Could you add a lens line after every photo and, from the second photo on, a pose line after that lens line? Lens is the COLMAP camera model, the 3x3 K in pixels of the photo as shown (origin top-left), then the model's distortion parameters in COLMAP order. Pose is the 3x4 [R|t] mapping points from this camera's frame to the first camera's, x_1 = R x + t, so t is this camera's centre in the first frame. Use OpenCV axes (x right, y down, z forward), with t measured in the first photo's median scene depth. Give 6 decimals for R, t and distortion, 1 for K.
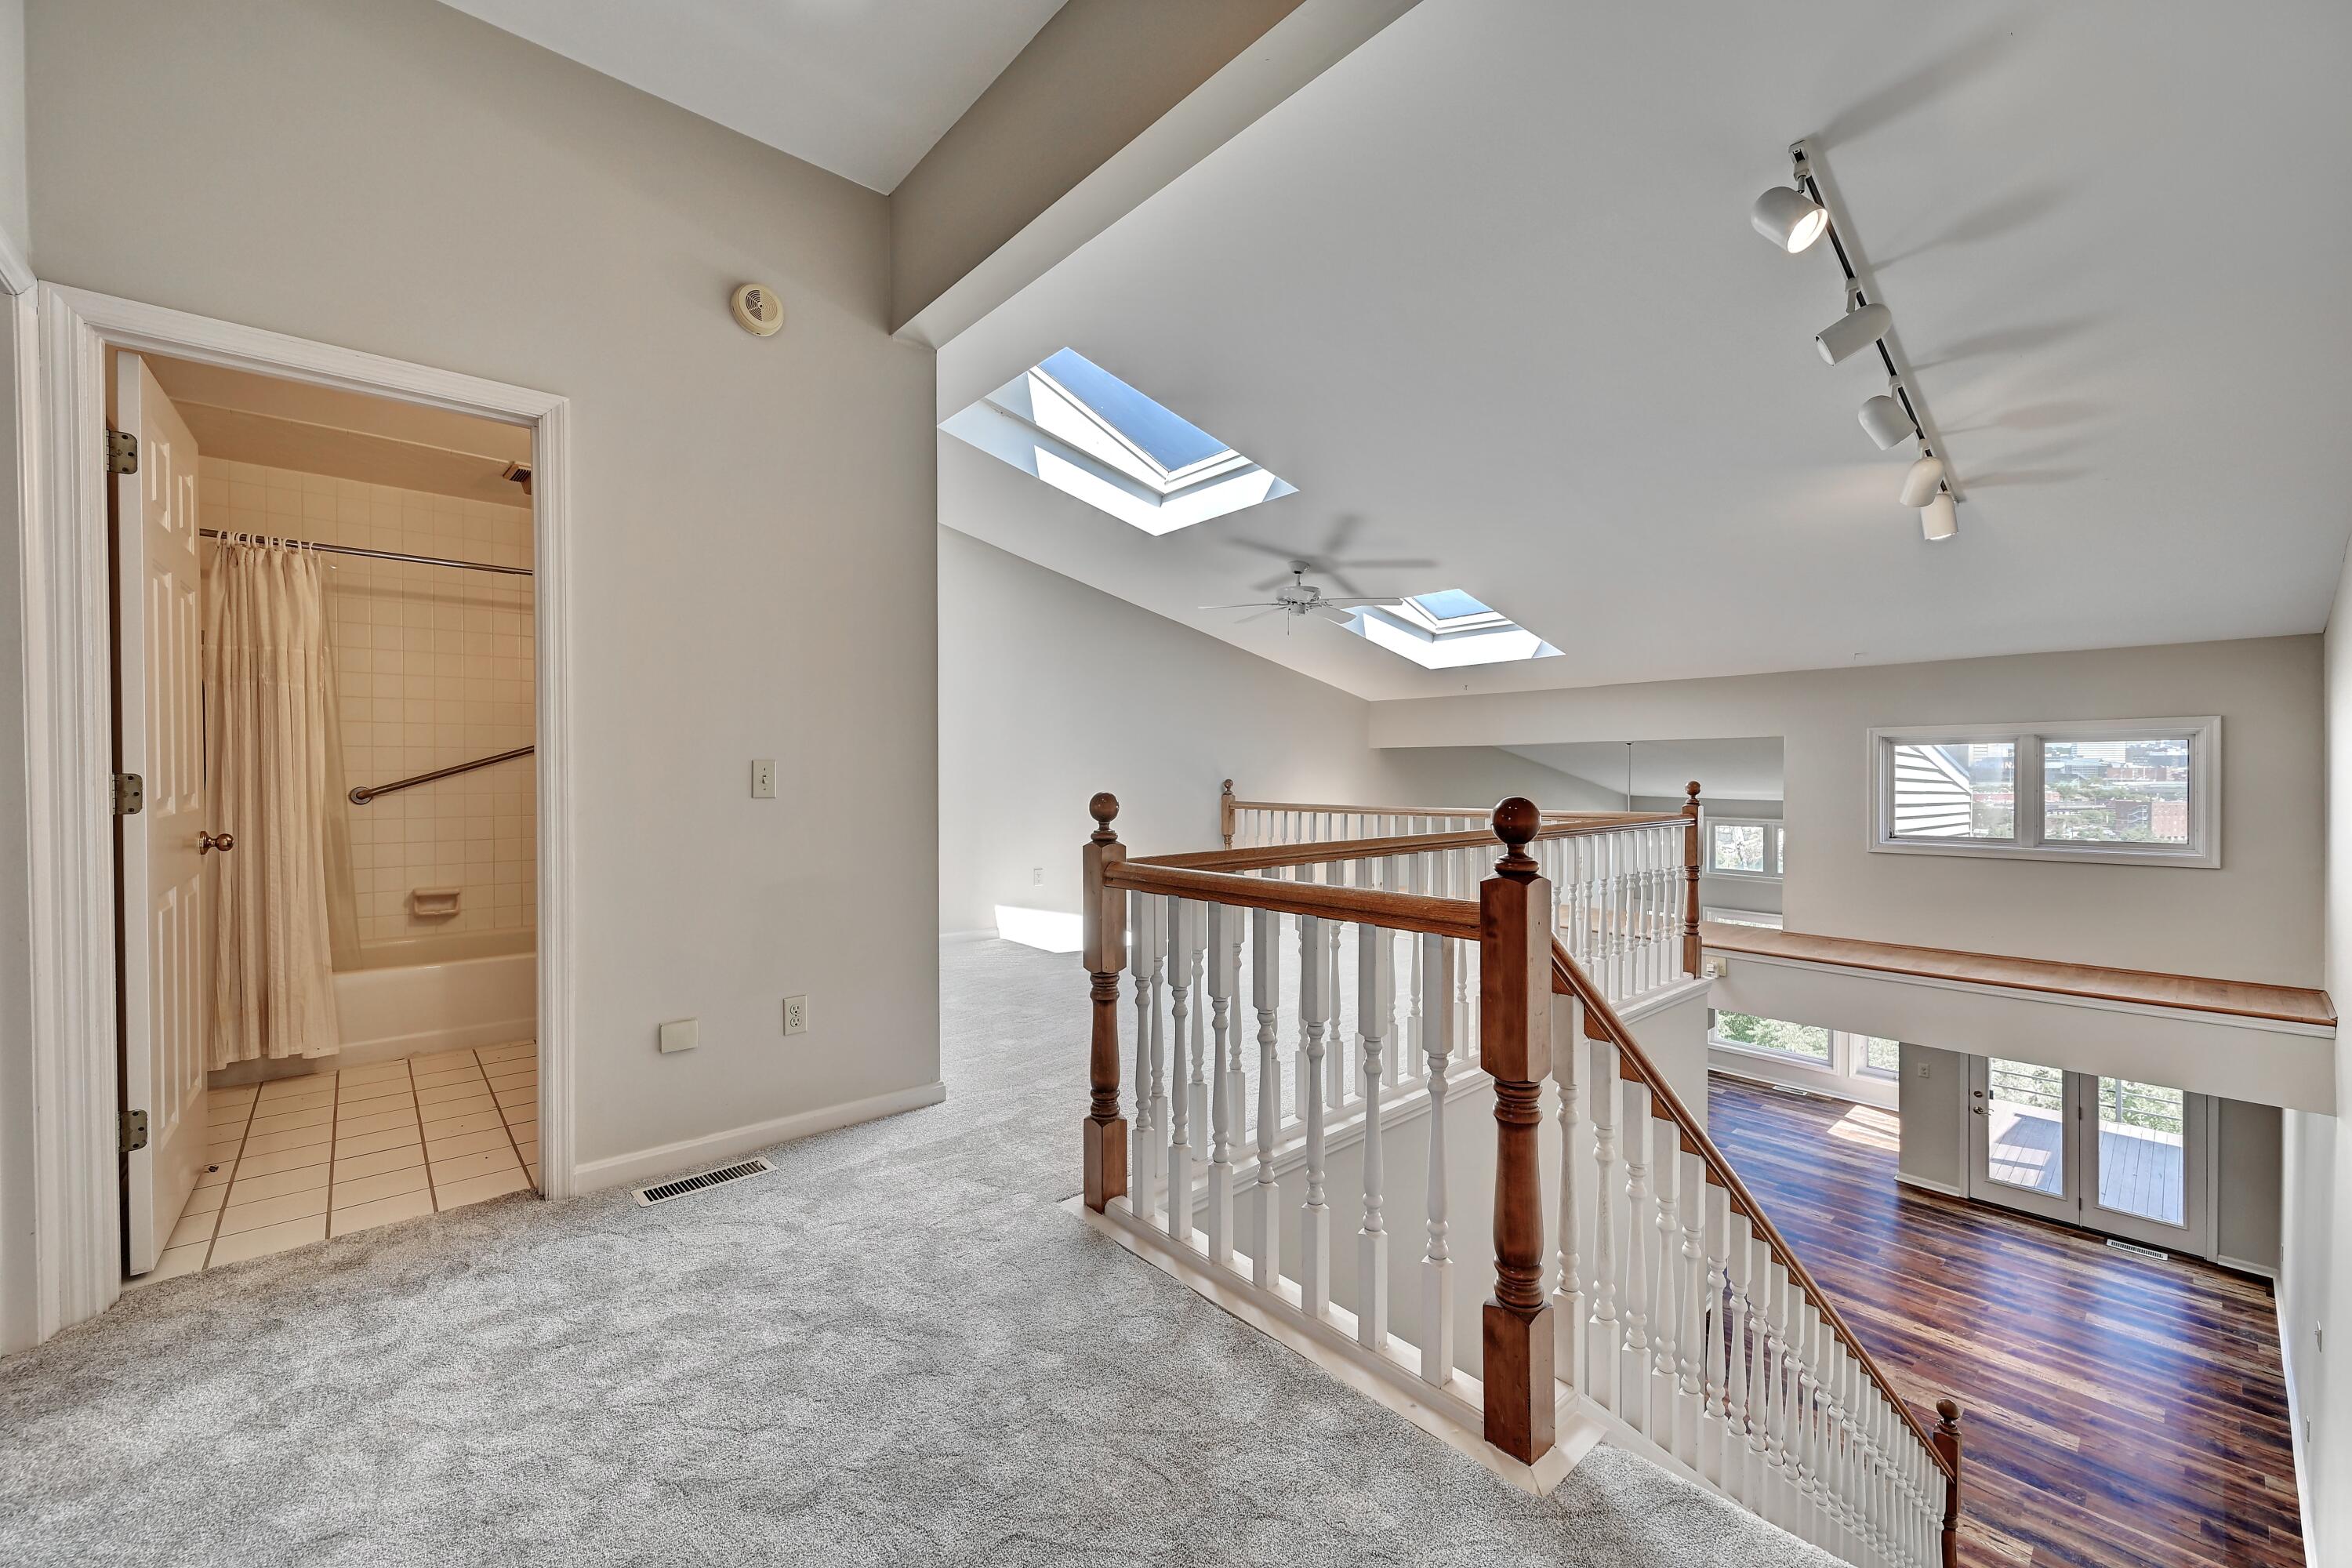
lens RADIAL K [[930.7, 0, 1176.0], [0, 930.7, 784.0], [0, 0, 1]] dist [0.000472, -0.000386]
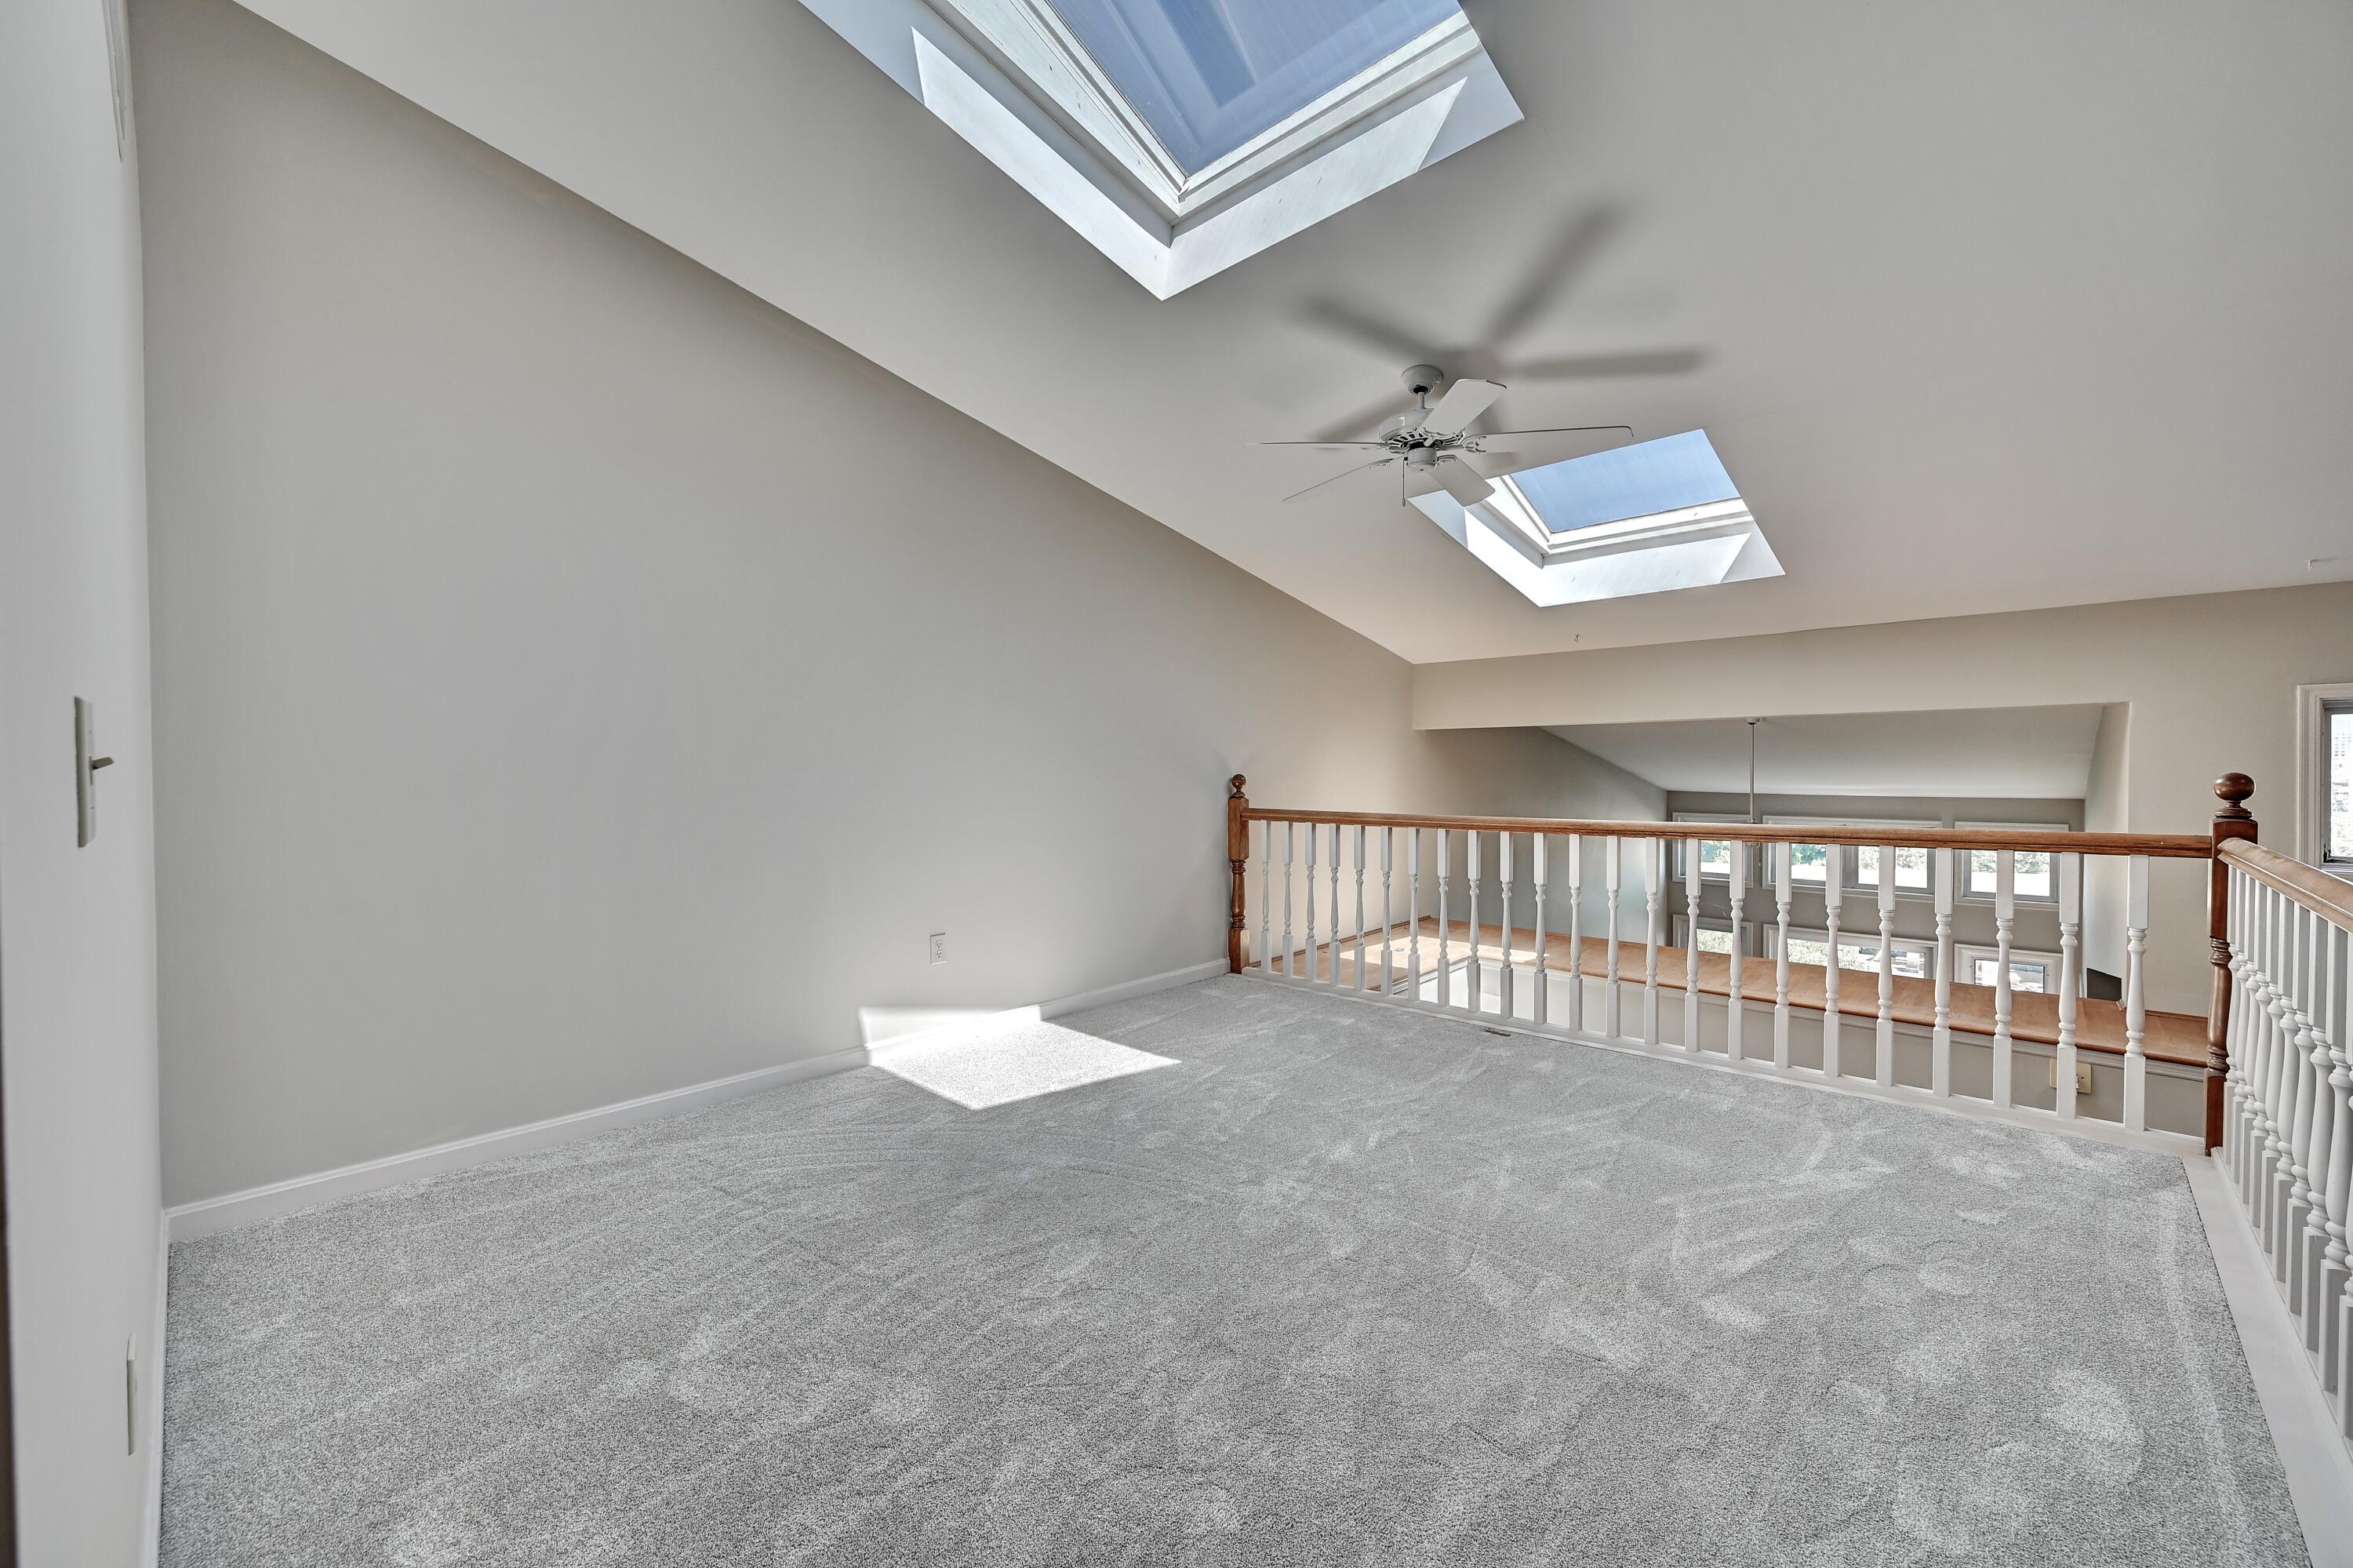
lens RADIAL K [[931.2, 0, 1176.5], [0, 931.2, 784.0], [0, 0, 1]] dist [0.000472, -0.000386]
pose [[0.996156, -0.007293, 0.087298, -0.047314], [0.006745, 0.999956, 0.006575, -0.003266], [-0.087342, -0.005961, 0.996161, 0.383309]]
